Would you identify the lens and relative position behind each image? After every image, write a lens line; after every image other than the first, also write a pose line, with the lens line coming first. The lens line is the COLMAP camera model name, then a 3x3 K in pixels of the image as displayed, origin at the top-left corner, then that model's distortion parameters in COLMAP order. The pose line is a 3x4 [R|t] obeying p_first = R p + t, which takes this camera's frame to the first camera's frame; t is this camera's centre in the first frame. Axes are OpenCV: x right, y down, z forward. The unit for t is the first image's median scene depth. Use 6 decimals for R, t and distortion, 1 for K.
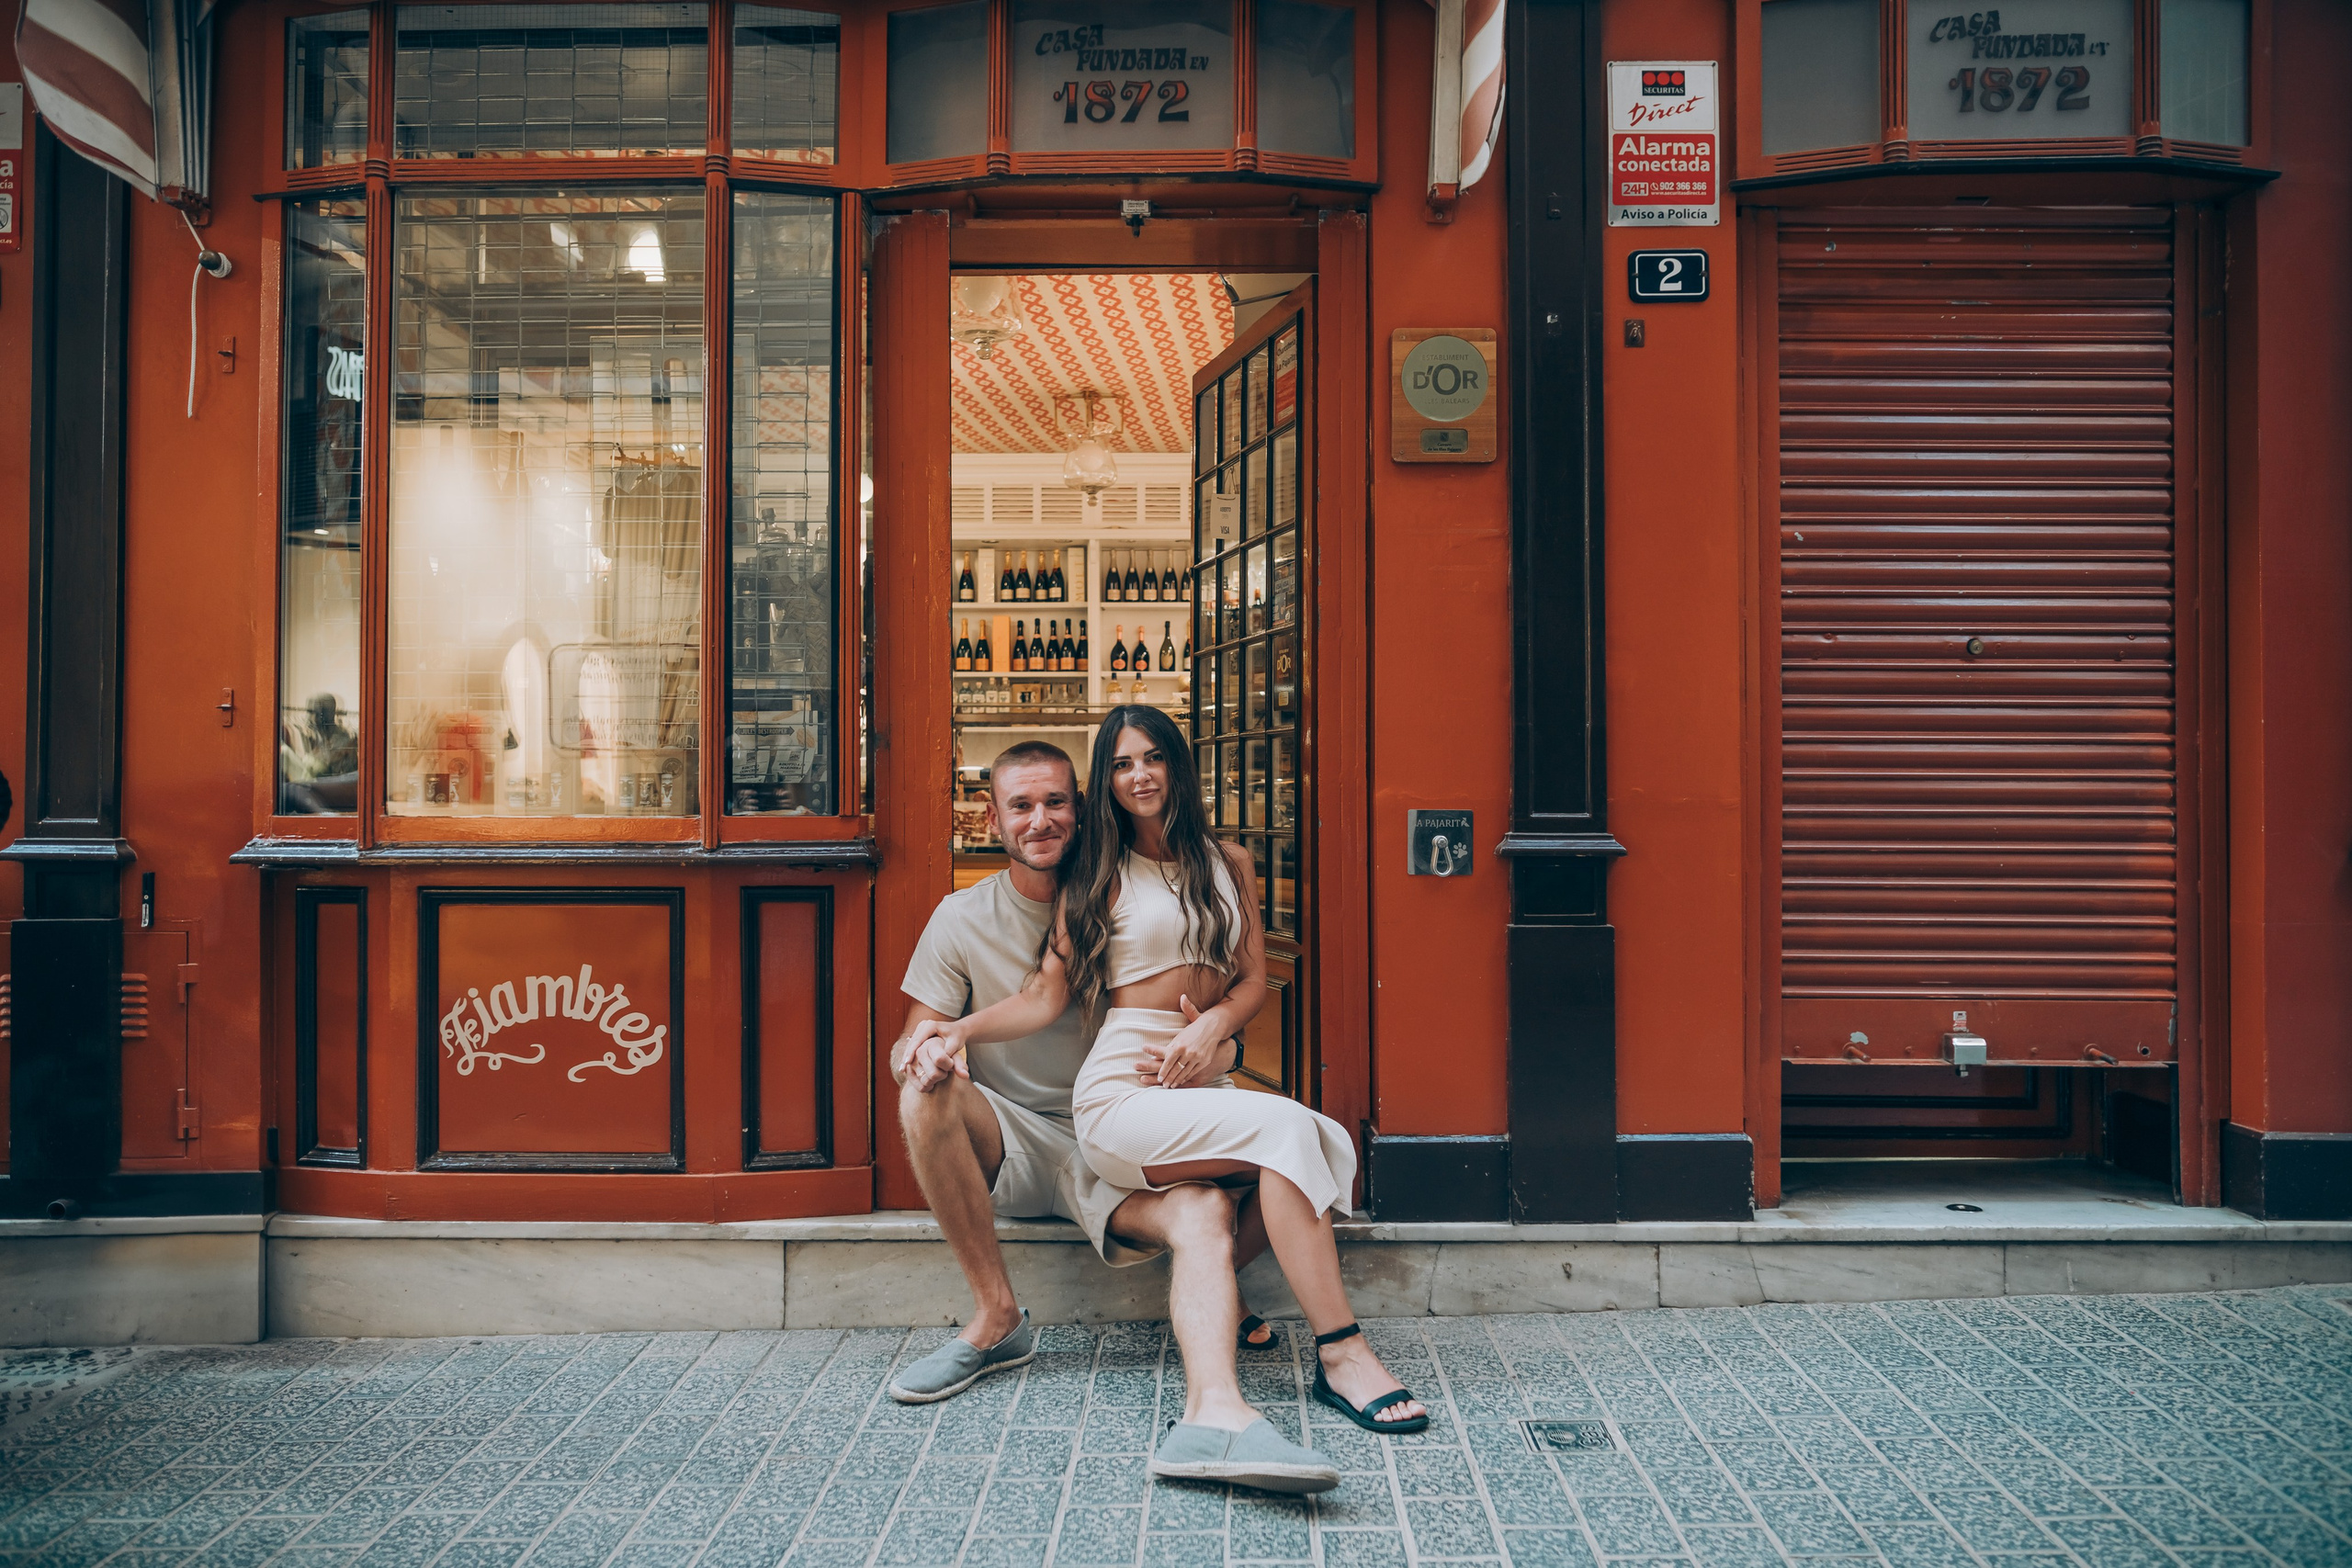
lens RADIAL K [[1574.1, 0, 1183.1], [0, 1574.1, 787.5], [0, 0, 1]] dist [0.007786, 0.009368]
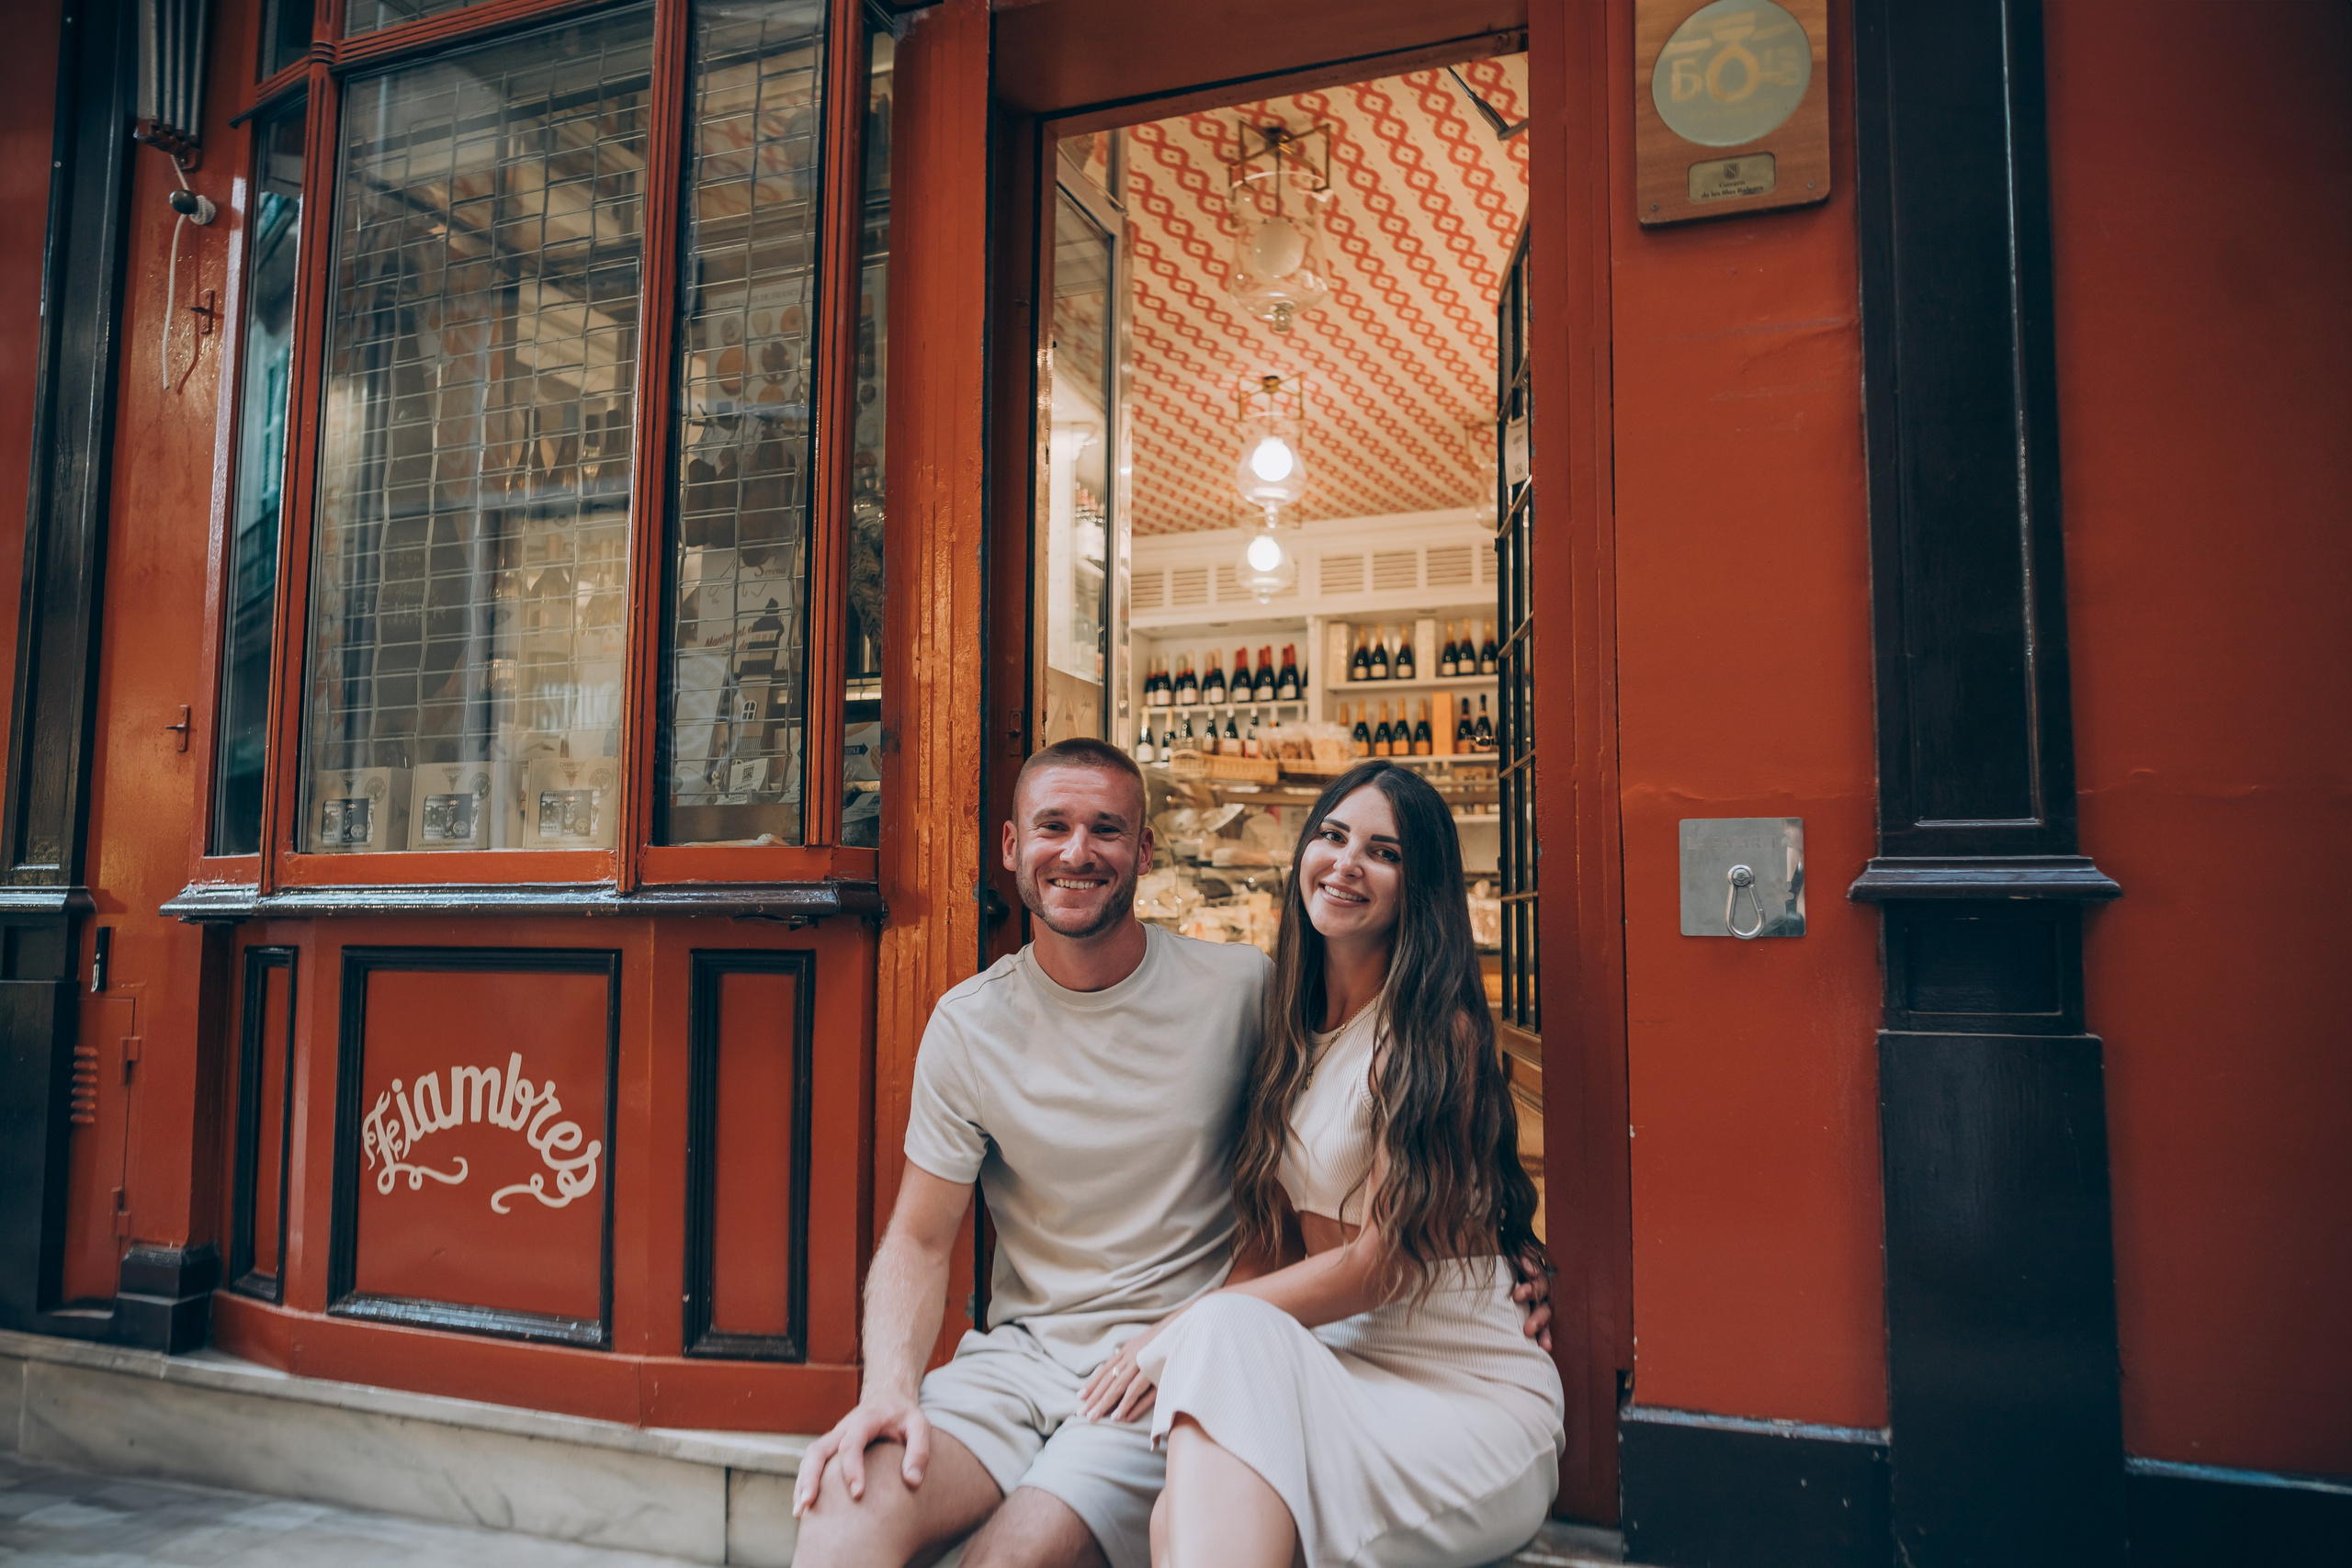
lens RADIAL K [[1574.1, 0, 1160.3], [0, 1574.1, 825.1], [0, 0, 1]] dist [0.007786, 0.009368]
pose [[0.937181, -0.019794, -0.348280, 0.165571], [0.001860, 0.998658, -0.051752, 0.044467], [0.348837, 0.047853, 0.935961, 0.407196]]
